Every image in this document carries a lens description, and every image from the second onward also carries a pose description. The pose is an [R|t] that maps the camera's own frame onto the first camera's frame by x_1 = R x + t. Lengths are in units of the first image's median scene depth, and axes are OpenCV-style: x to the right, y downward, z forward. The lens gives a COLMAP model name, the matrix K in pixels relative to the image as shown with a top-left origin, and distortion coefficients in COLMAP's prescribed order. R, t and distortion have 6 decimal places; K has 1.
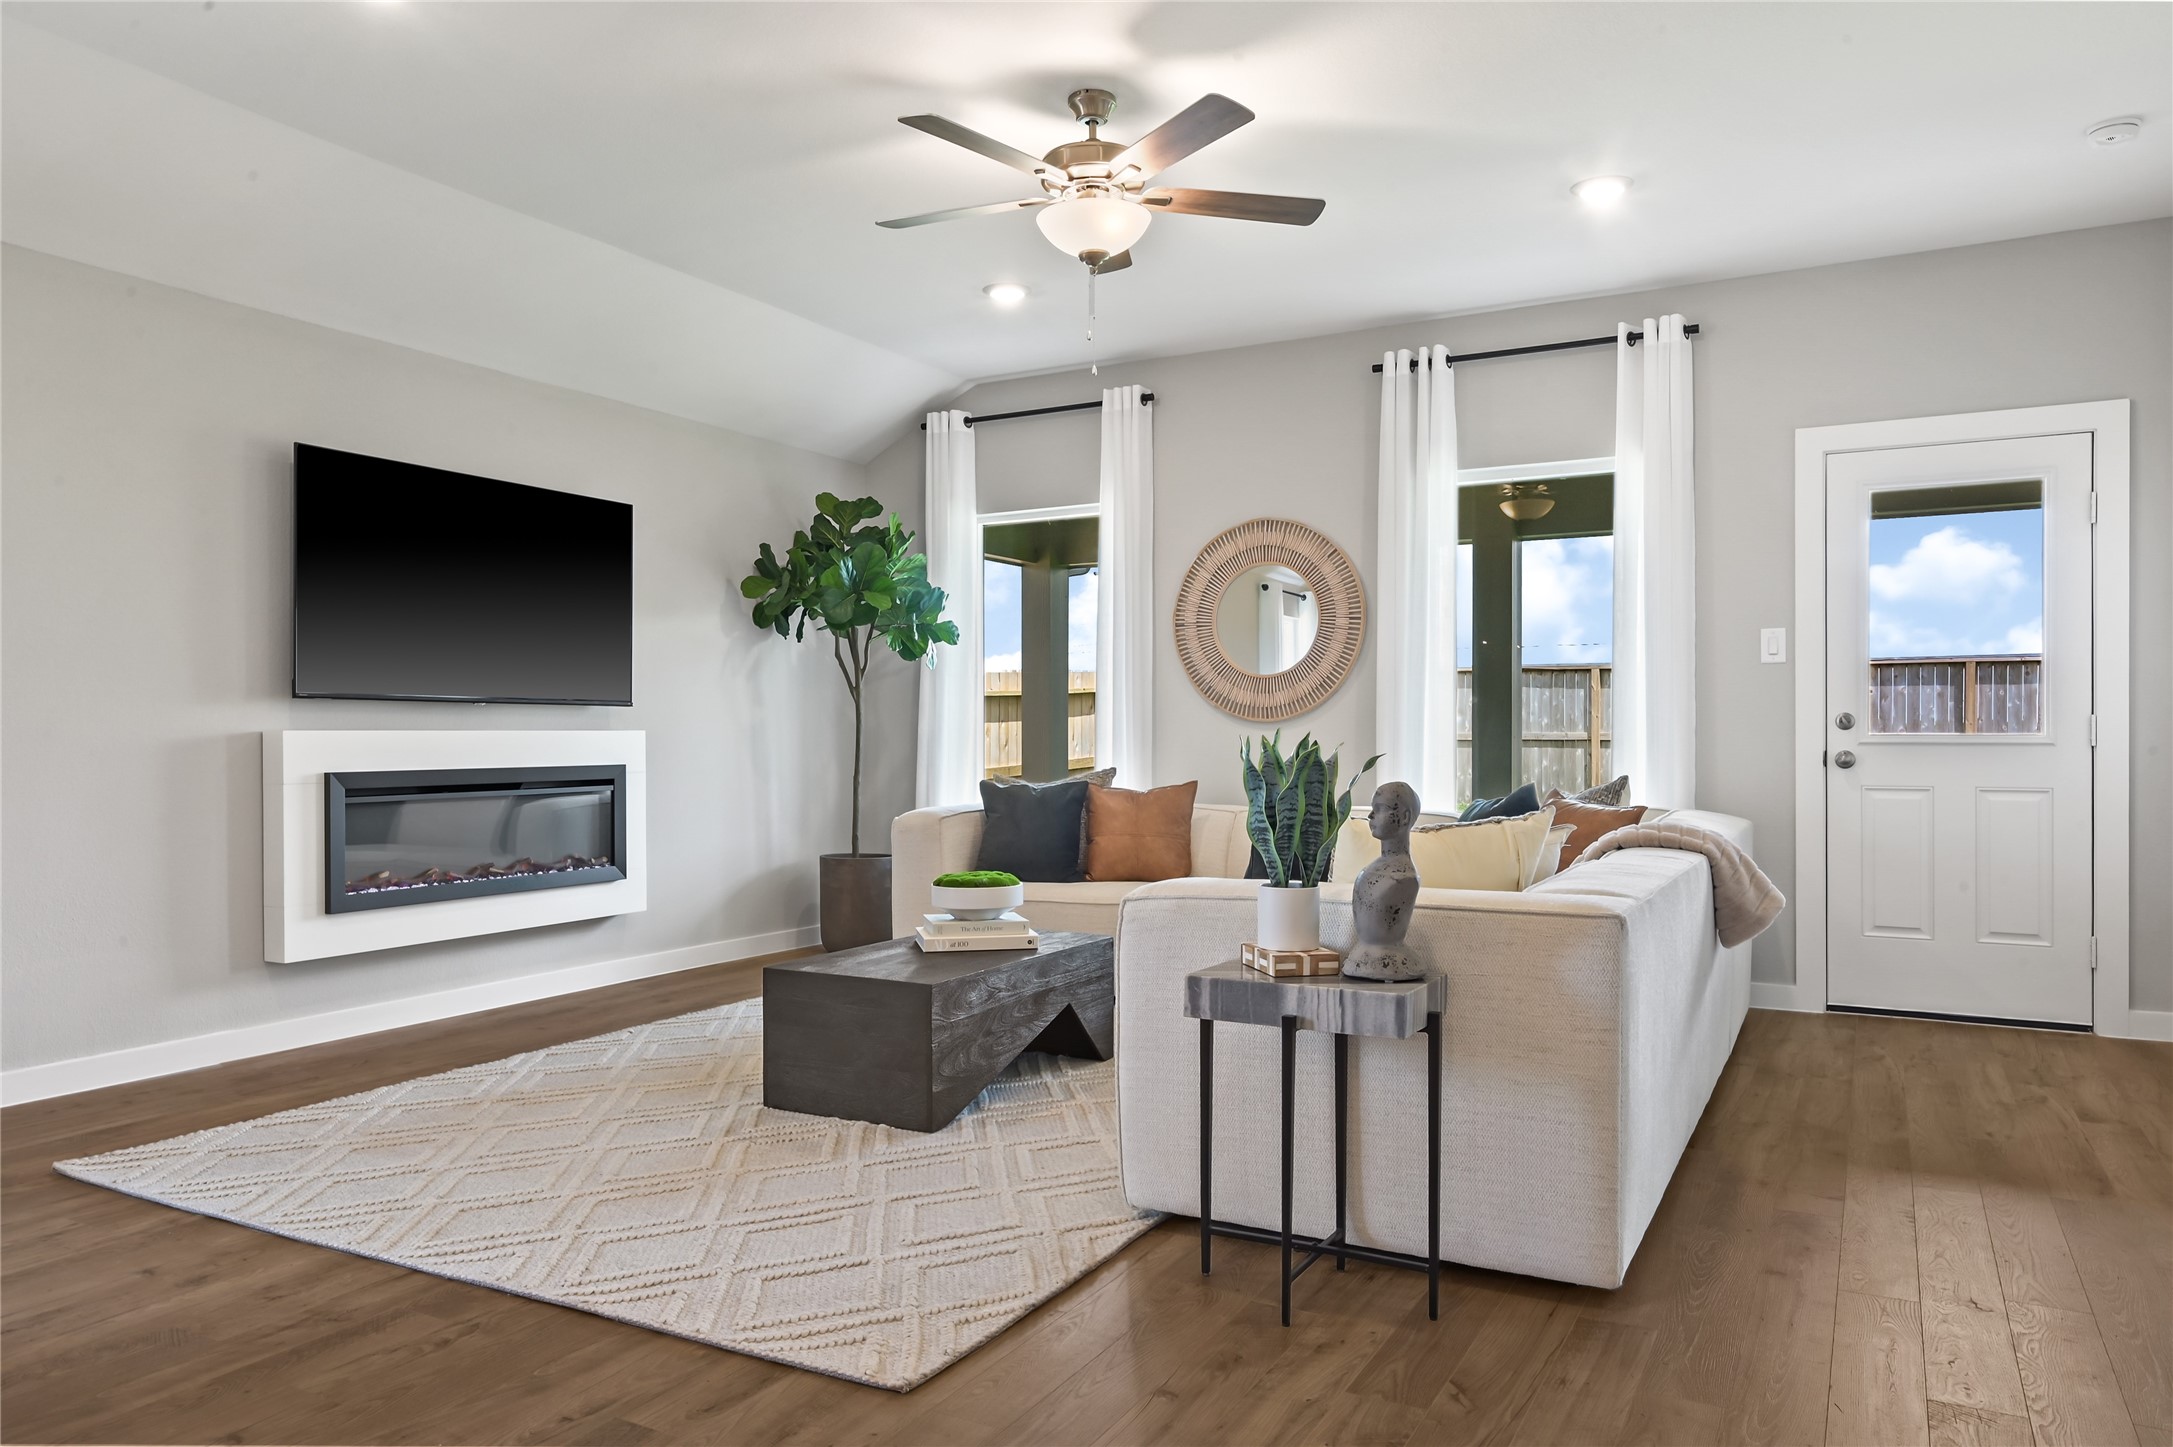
lens RADIAL K [[1453.3, 0, 1085.5], [0, 1453.3, 732.3], [0, 0, 1]] dist [-0.004046, -0.000368]
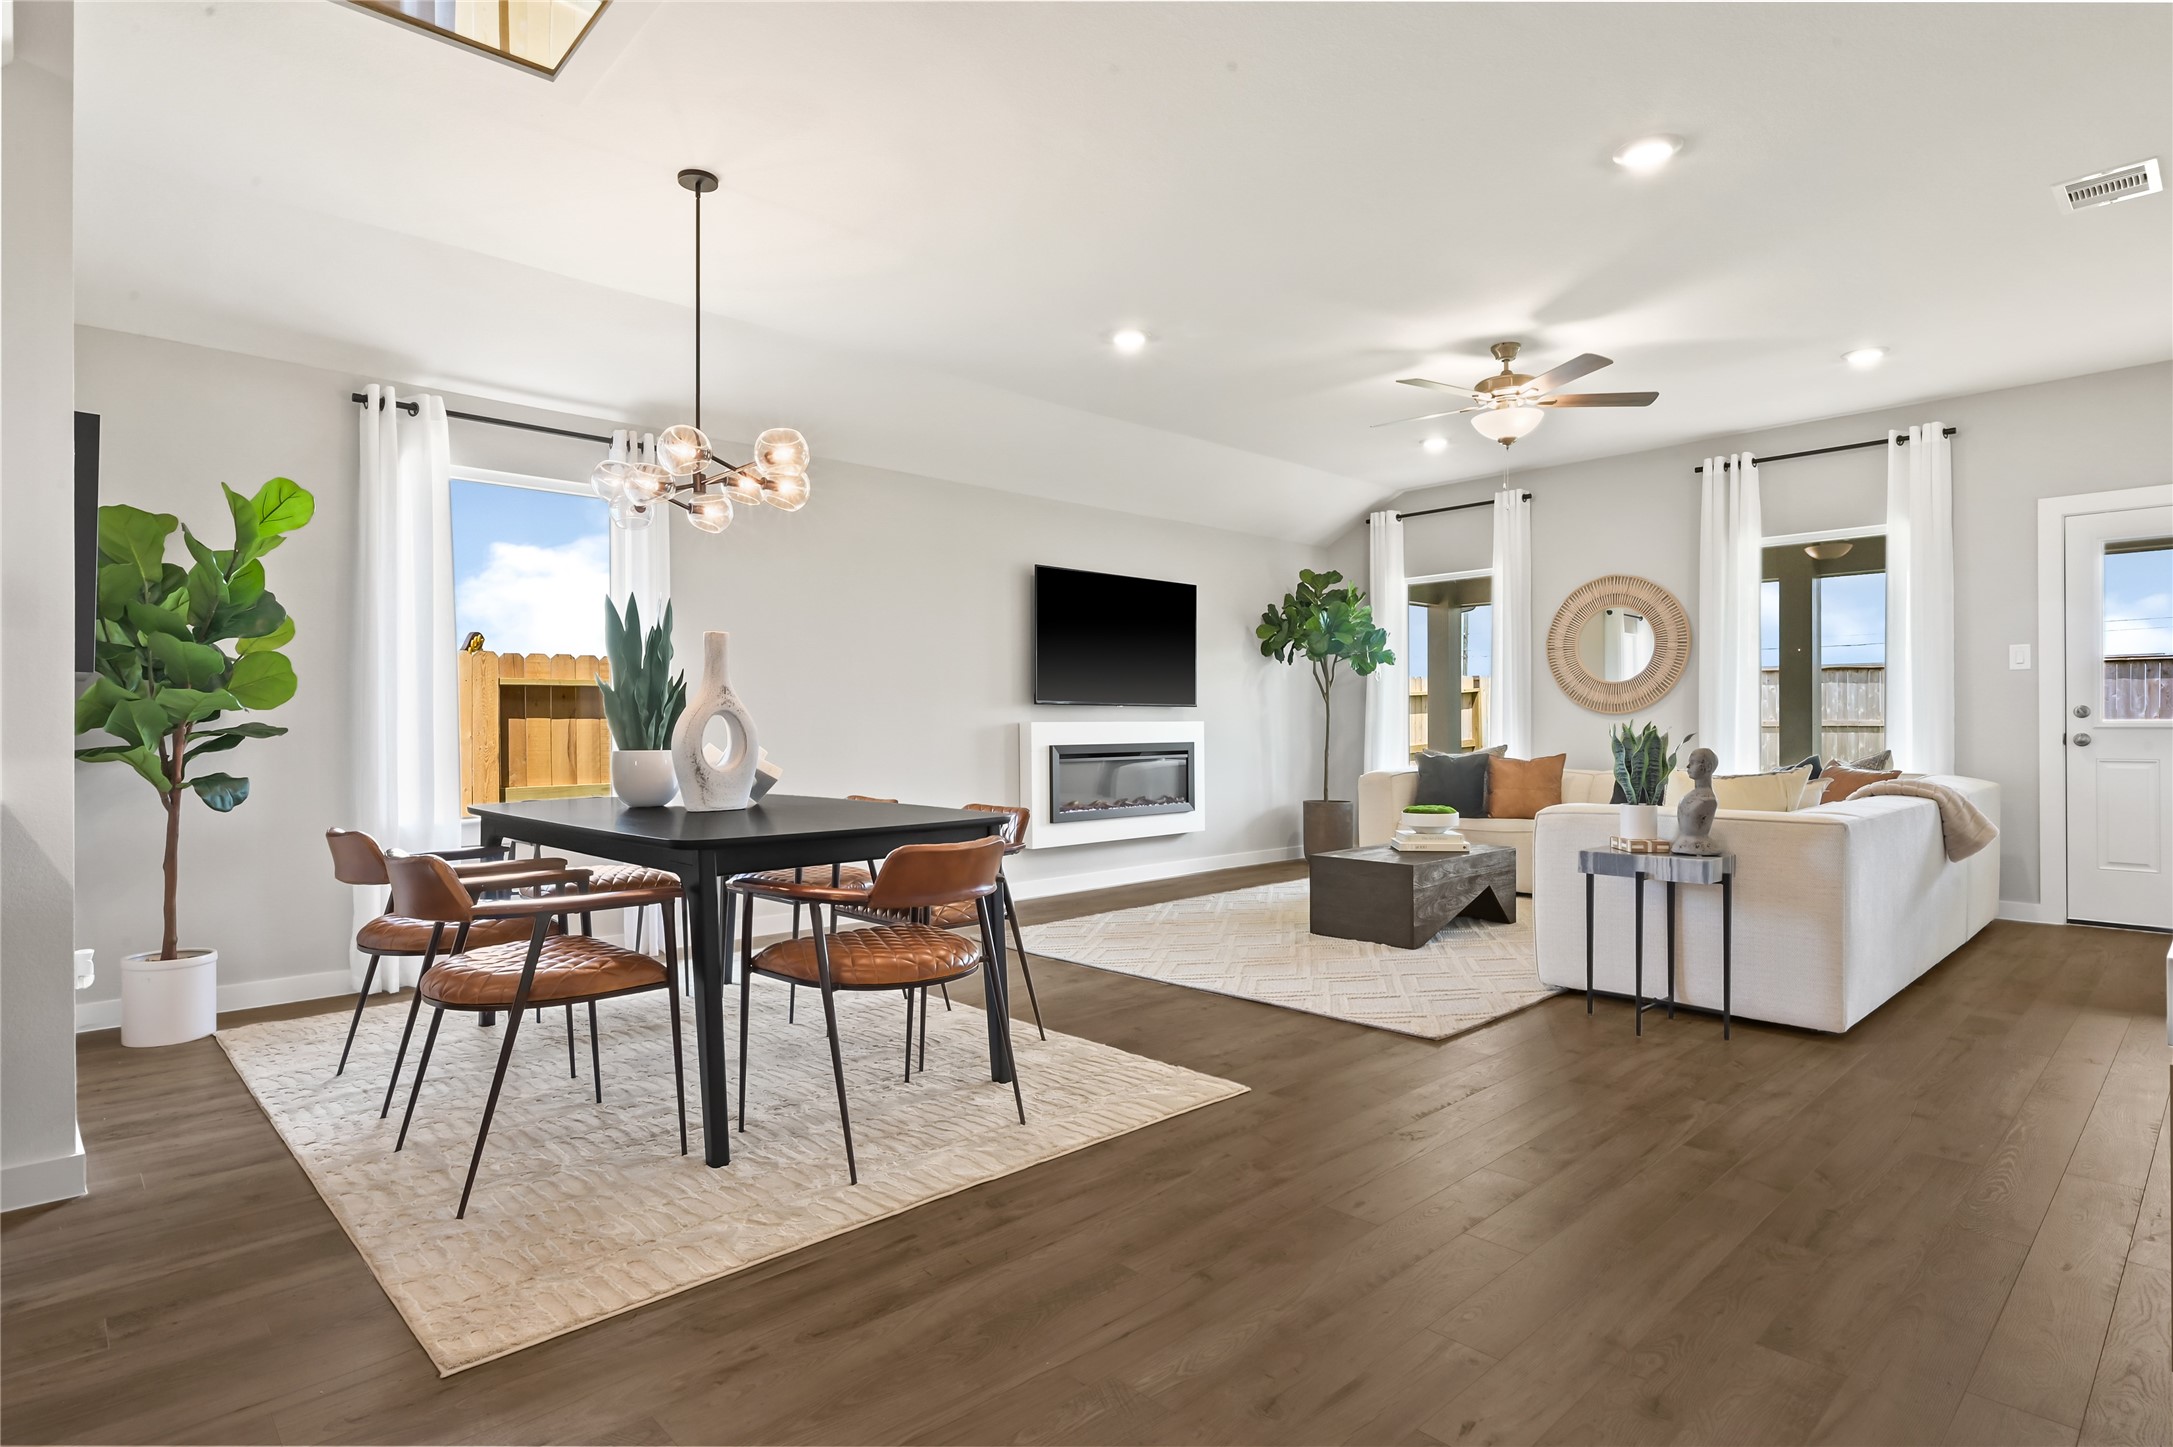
lens RADIAL K [[1115.6, 0, 1088.9], [0, 1115.6, 722.5], [0, 0, 1]] dist [-0.004162, 0.001210]
pose [[0.952435, -0.003414, -0.304723, -0.046431], [0.003560, 0.999994, -0.000078, -0.000443], [0.304722, -0.001011, 0.952441, -0.278662]]
